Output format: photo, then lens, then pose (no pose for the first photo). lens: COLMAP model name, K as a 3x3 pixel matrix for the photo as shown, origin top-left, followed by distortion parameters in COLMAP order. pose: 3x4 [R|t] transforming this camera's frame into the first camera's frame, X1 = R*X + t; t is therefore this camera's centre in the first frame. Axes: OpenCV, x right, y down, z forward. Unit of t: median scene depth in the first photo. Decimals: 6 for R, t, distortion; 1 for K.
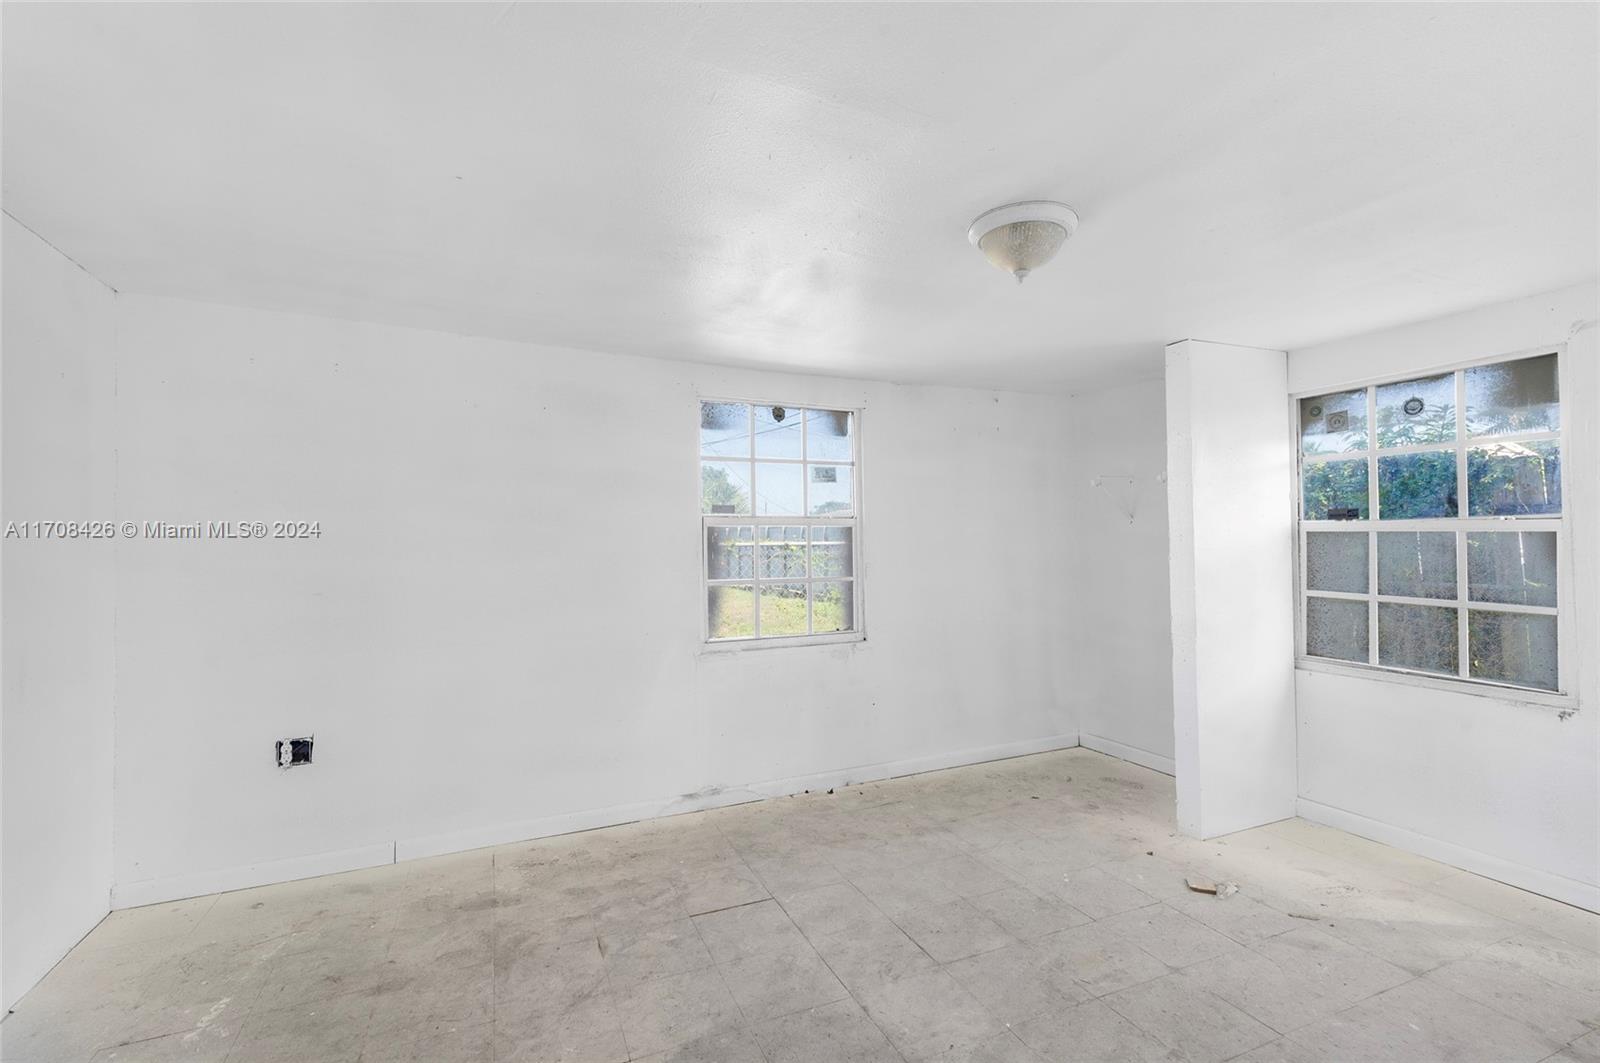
lens RADIAL K [[720.8, 0, 797.8], [0, 720.8, 531.2], [0, 0, 1]] dist [0.016544, -0.000622]
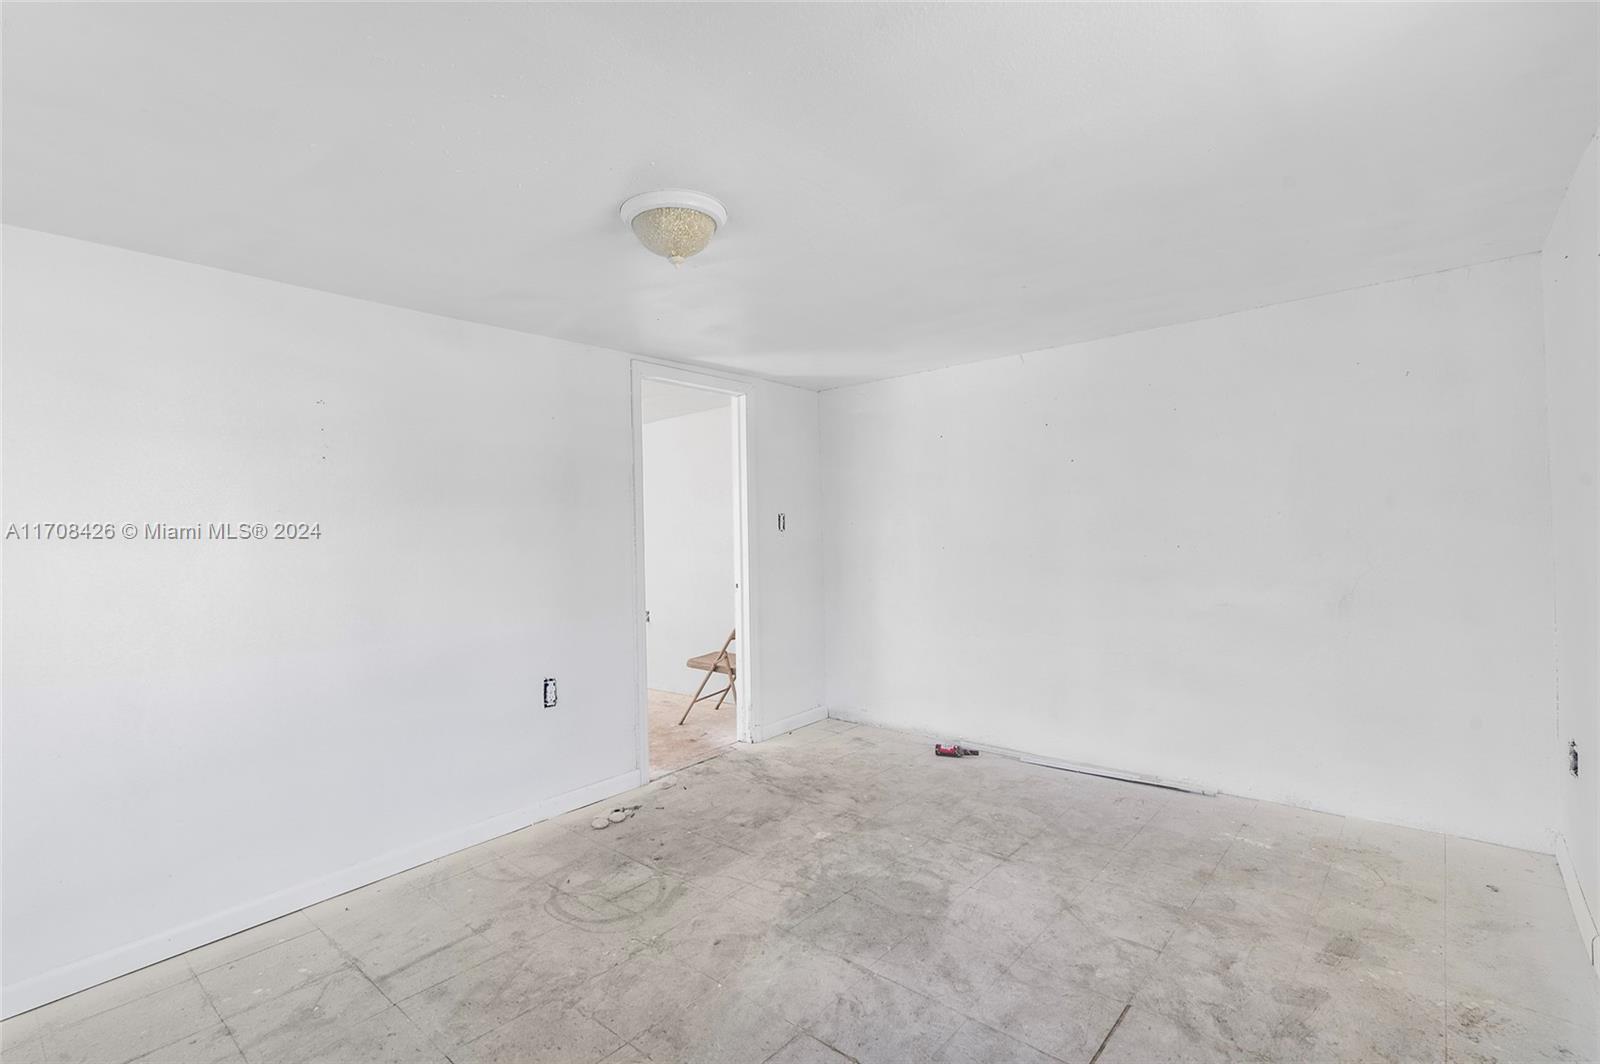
lens RADIAL K [[720.8, 0, 797.8], [0, 720.8, 531.7], [0, 0, 1]] dist [0.016544, -0.000622]
pose [[-0.897687, 0.033874, -0.439329, 0.553046], [0.044738, 0.998895, -0.014395, 0.036185], [0.438356, -0.032577, -0.898211, 1.777930]]
